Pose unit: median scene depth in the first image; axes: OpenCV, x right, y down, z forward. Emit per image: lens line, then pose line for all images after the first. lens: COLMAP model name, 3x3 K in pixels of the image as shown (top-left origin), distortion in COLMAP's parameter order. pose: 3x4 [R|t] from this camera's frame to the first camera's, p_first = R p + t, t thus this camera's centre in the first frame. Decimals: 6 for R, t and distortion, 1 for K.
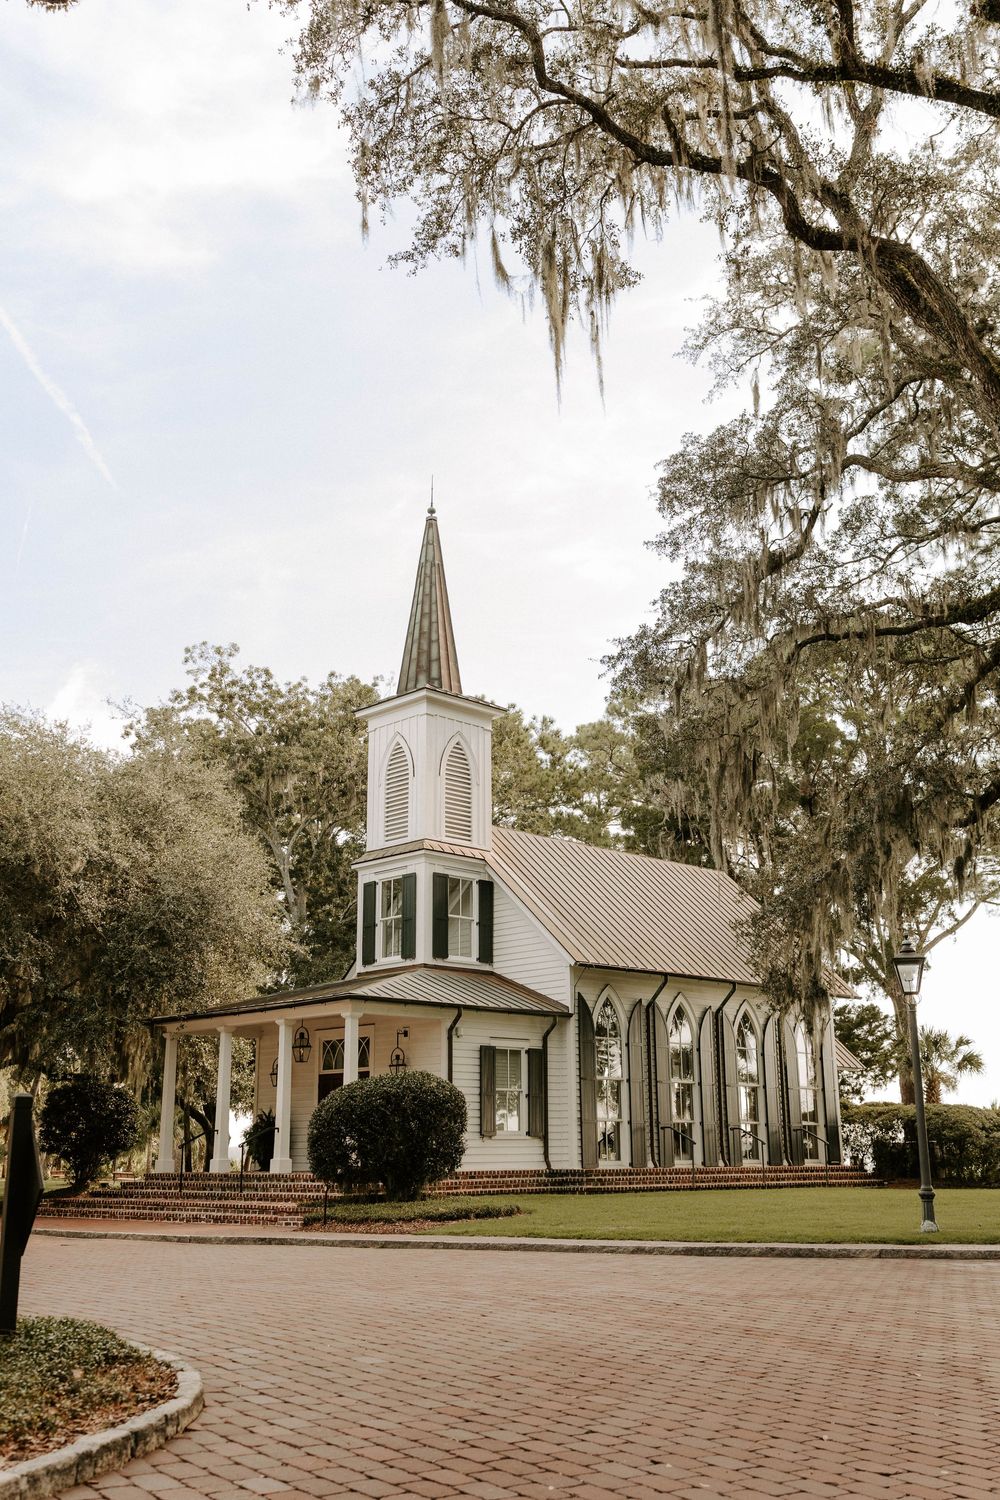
lens RADIAL K [[1473.9, 0, 496.2], [0, 1473.9, 727.0], [0, 0, 1]] dist [0.020176, -0.021143]
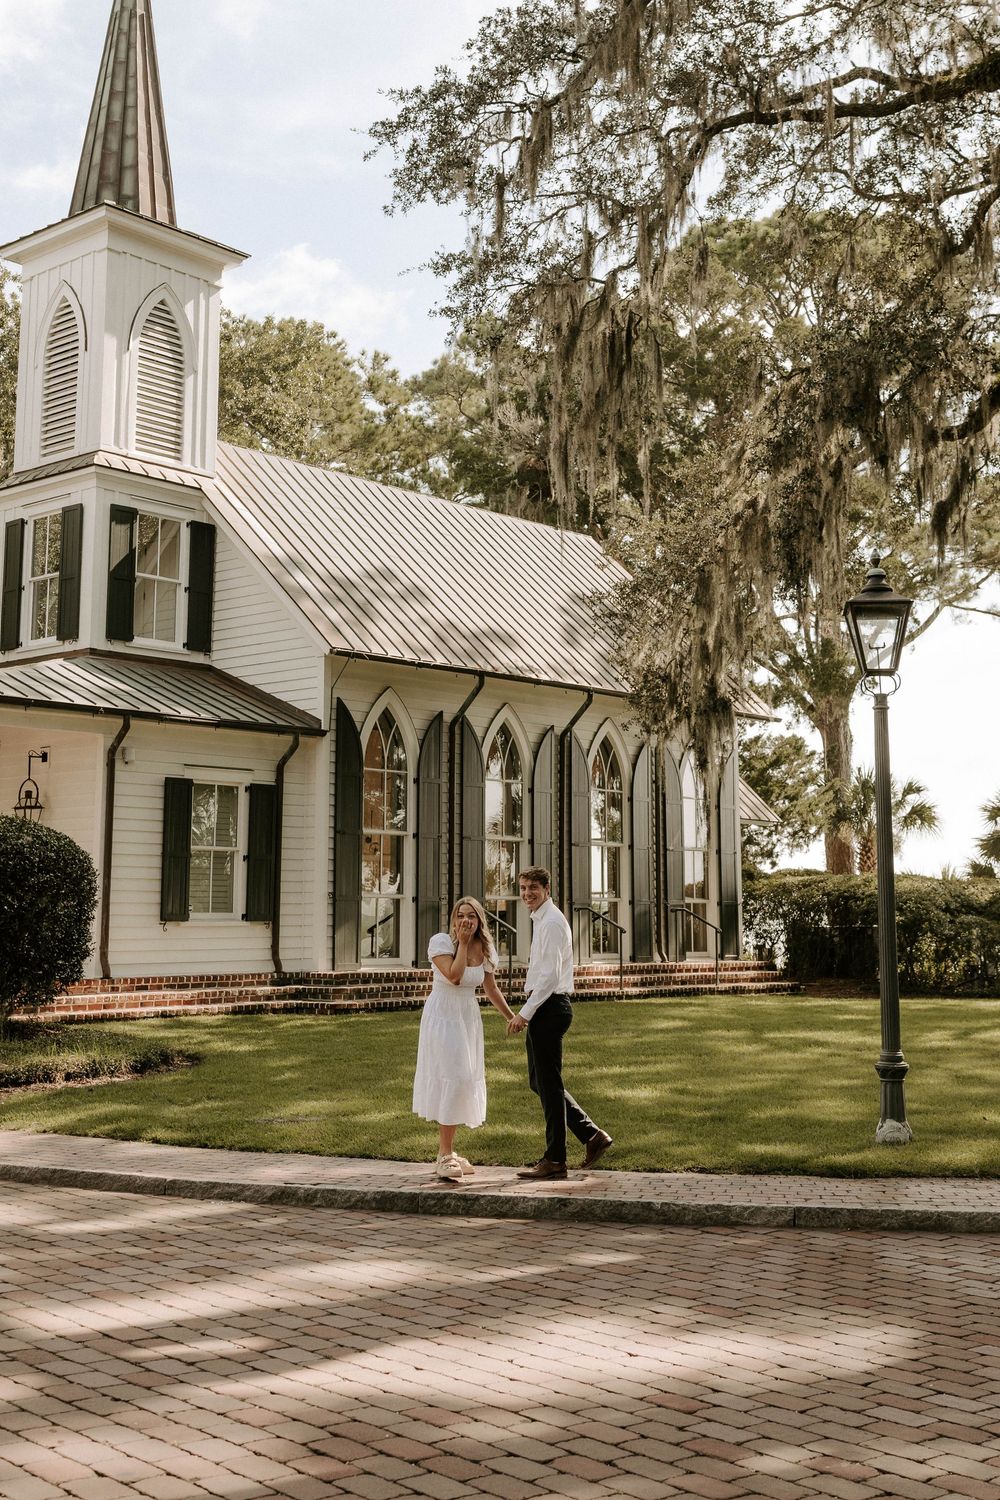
lens RADIAL K [[1776.3, 0, 488.3], [0, 1776.3, 627.4], [0, 0, 1]] dist [0.021080, -0.026187]
pose [[0.996947, 0.020685, 0.075289, 0.059516], [-0.029535, 0.992527, 0.118396, 0.056452], [-0.072277, -0.120259, 0.990108, 0.240324]]
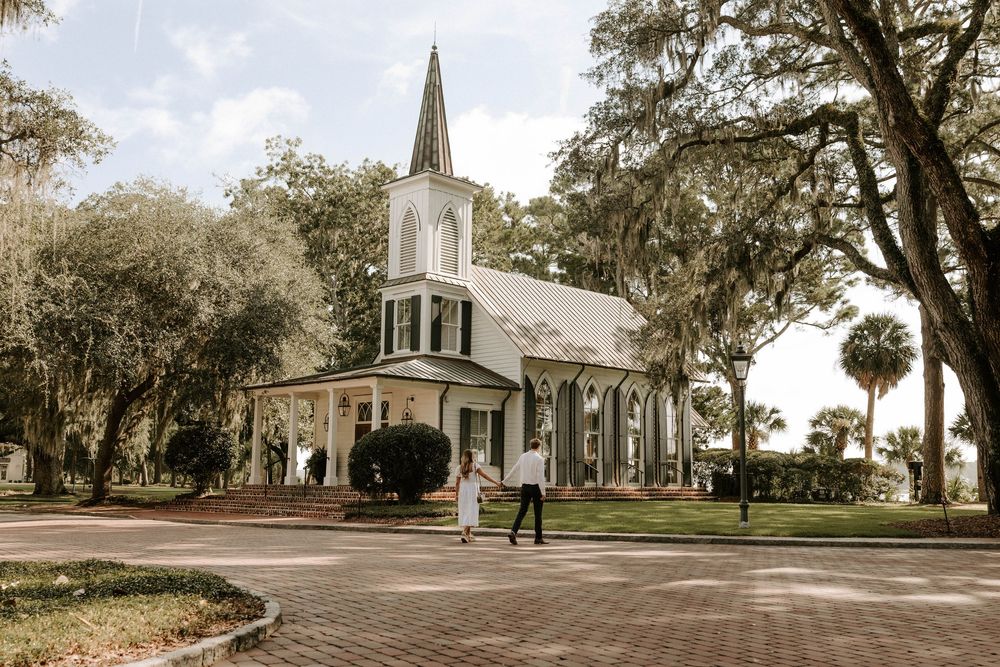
lens RADIAL K [[982.6, 0, 494.9], [0, 982.6, 333.4], [0, 0, 1]] dist [0.020176, -0.021143]
pose [[0.999551, 0.020527, 0.021819, 0.000424], [-0.023299, 0.990504, 0.135493, 0.000047], [-0.018831, -0.135941, 0.990538, -0.002342]]
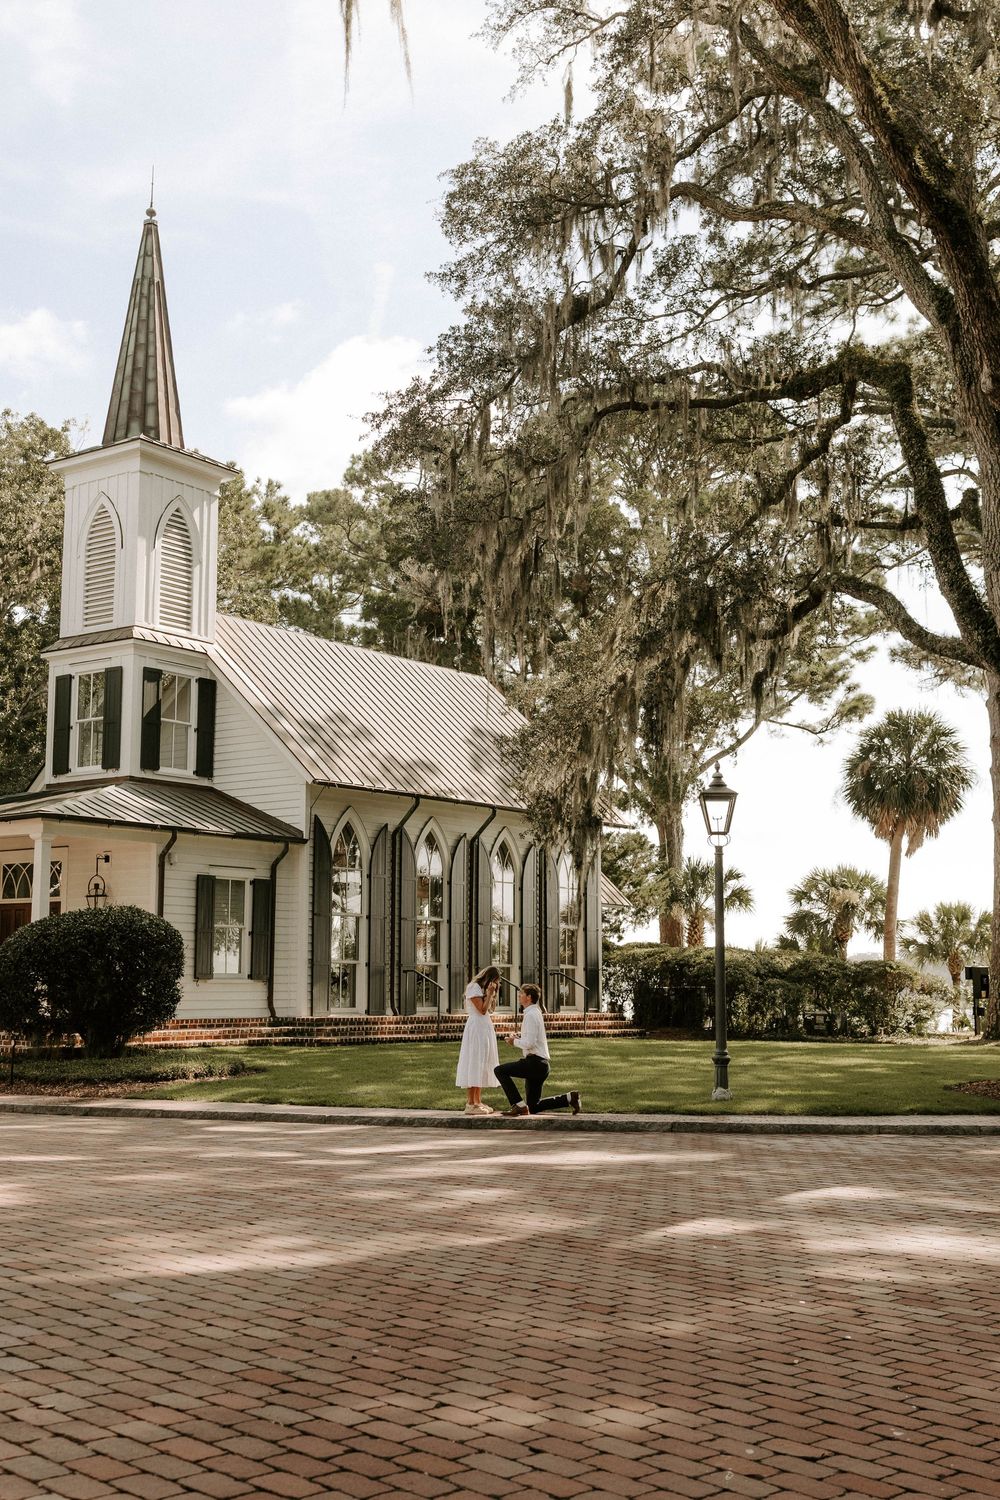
lens RADIAL K [[1732.2, 0, 449.3], [0, 1732.2, 745.2], [0, 0, 1]] dist [0.027568, -0.060060]
pose [[0.988618, 0.032672, 0.146857, -0.014658], [-0.053392, 0.988789, 0.139444, -0.002077], [-0.140655, -0.145698, 0.979279, 0.021602]]
